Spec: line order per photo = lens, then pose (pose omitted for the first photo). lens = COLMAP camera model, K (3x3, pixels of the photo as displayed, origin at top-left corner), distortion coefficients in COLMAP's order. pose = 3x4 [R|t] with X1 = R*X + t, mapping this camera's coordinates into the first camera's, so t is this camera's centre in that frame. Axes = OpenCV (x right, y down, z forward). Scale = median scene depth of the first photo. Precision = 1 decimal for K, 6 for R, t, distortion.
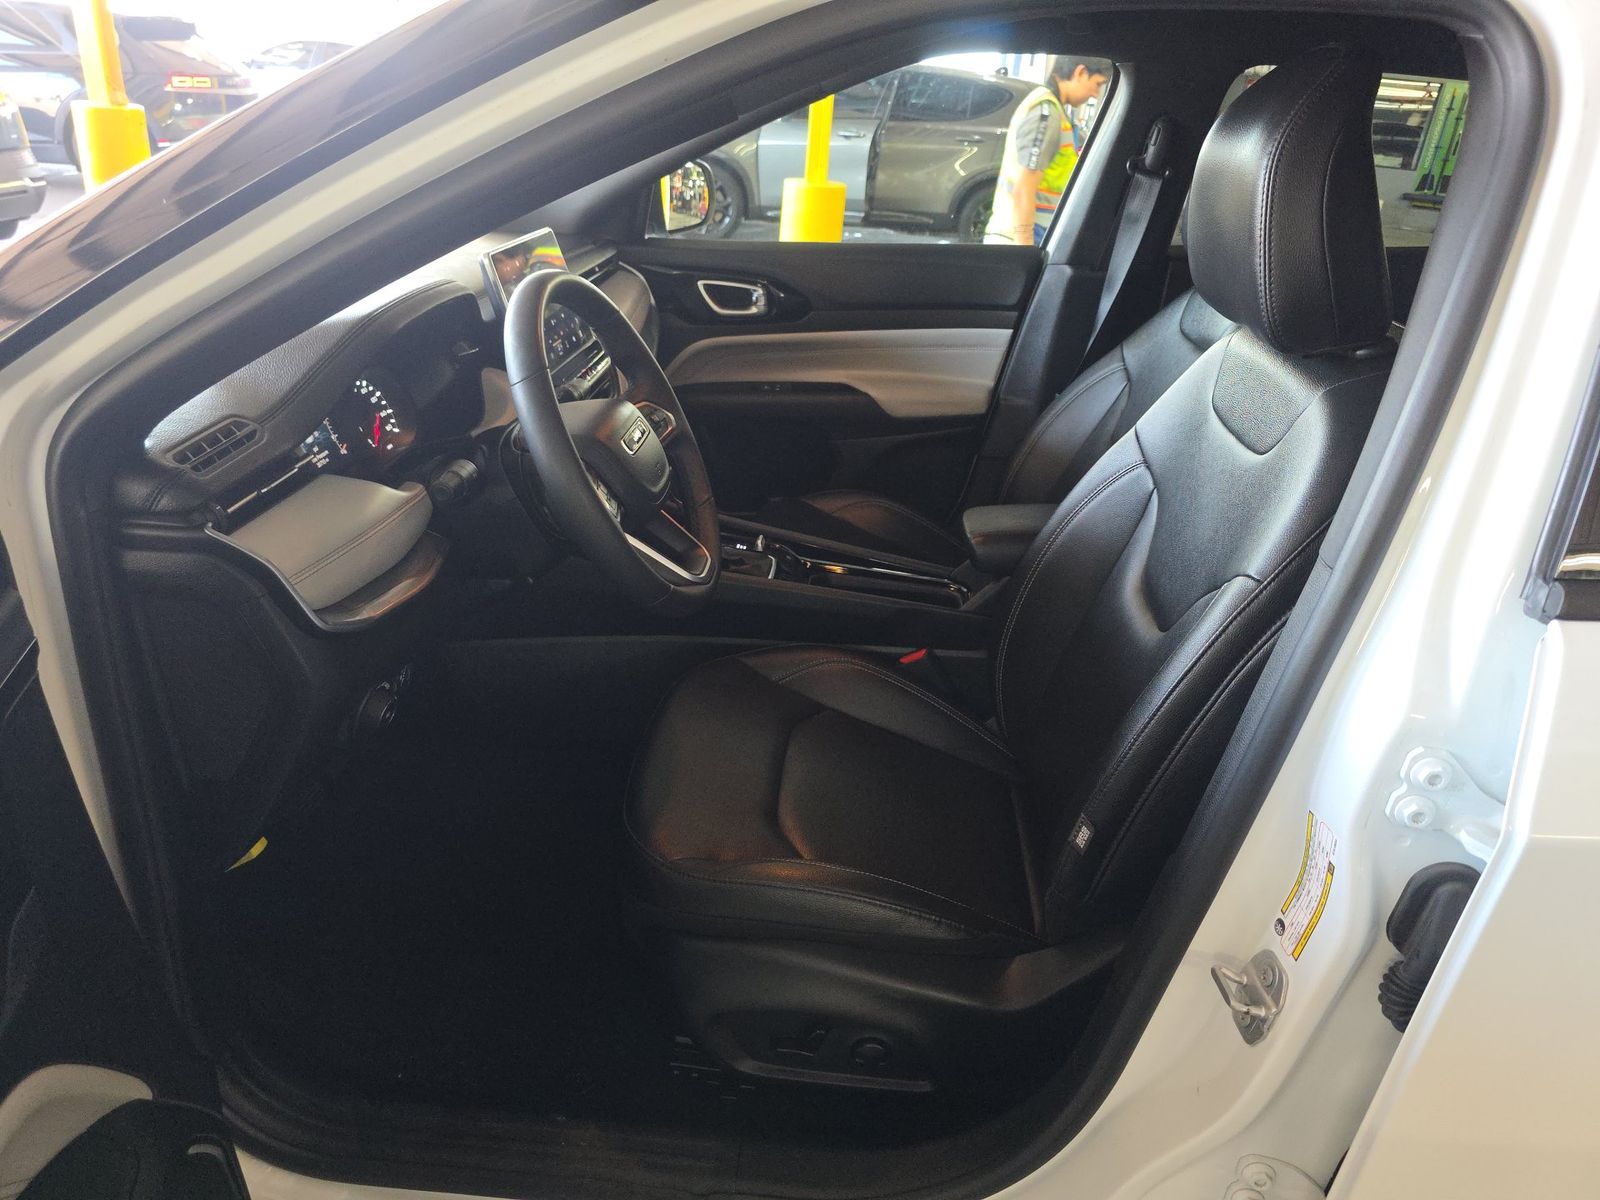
lens RADIAL K [[1089.9, 0, 801.5], [0, 1089.9, 604.1], [0, 0, 1]] dist [0.048972, -0.045335]
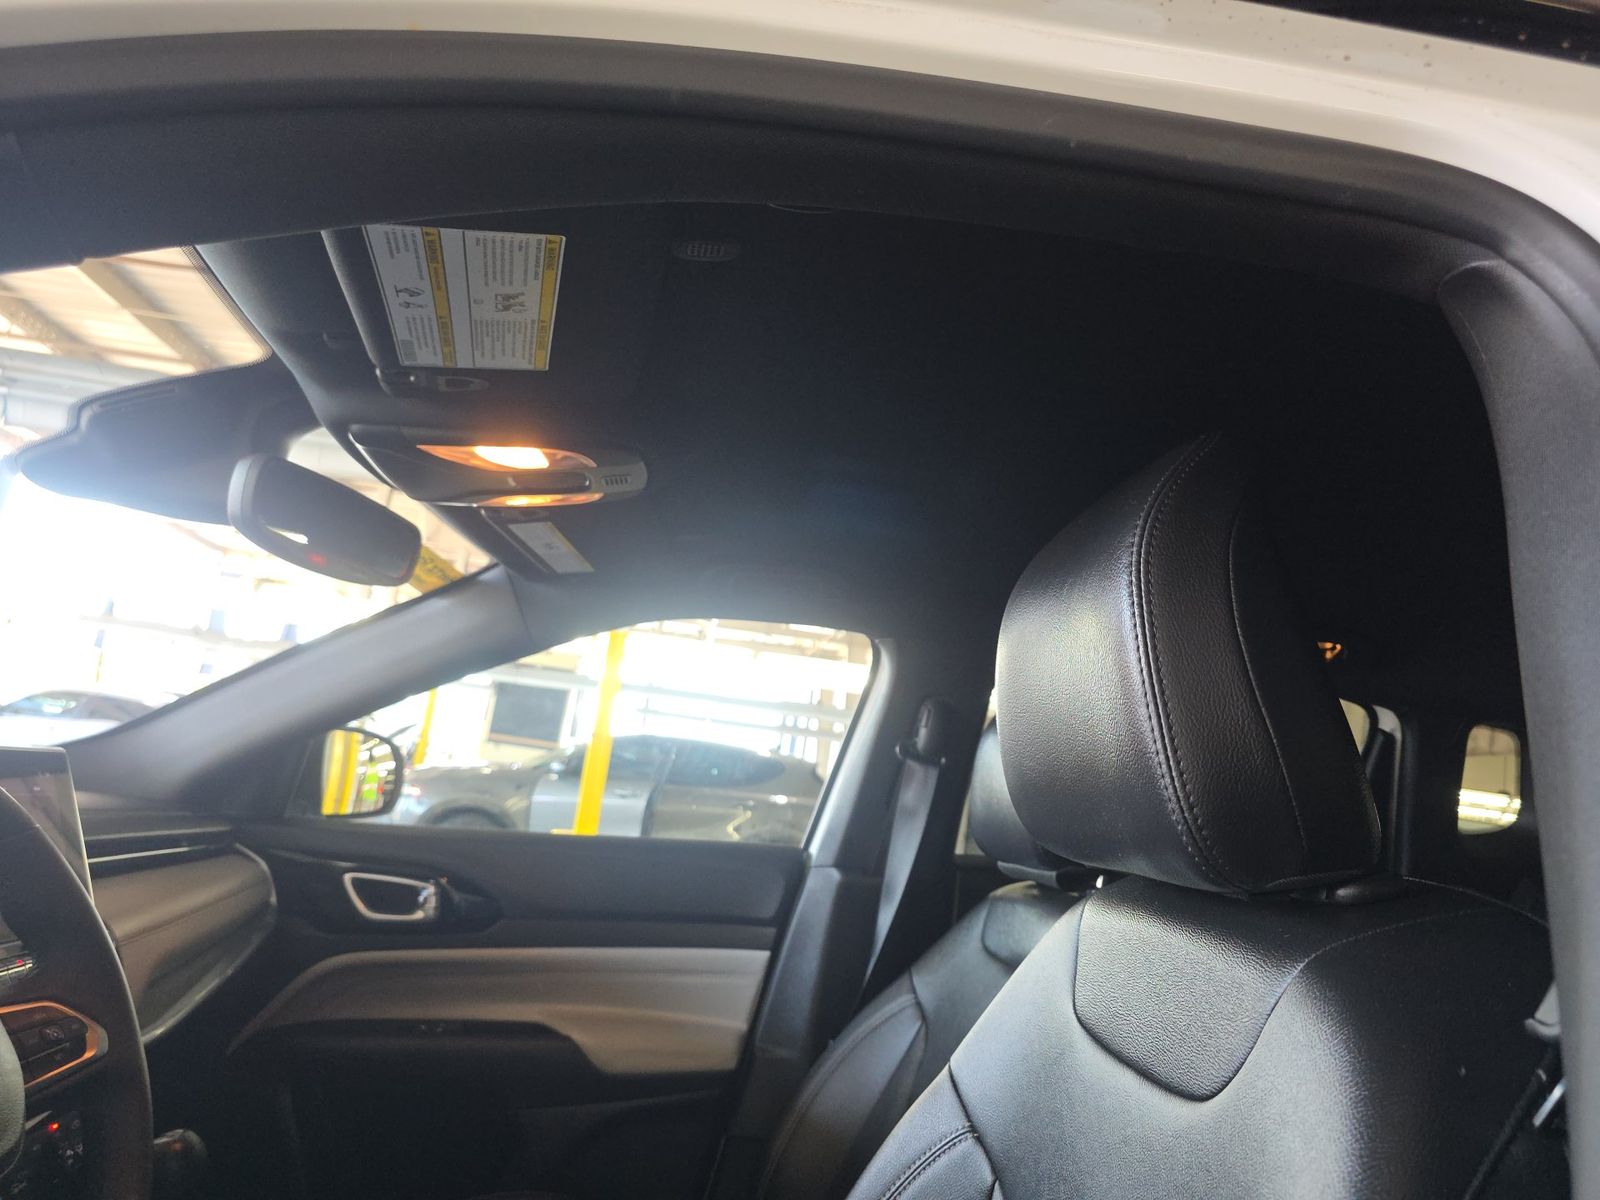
lens RADIAL K [[1089.9, 0, 798.8], [0, 1089.9, 603.7], [0, 0, 1]] dist [0.048972, -0.045335]
pose [[0.982181, 0.081464, 0.169365, 0.065650], [0.028197, 0.827096, -0.561353, -0.023036], [-0.185811, 0.556126, 0.810061, 0.250885]]
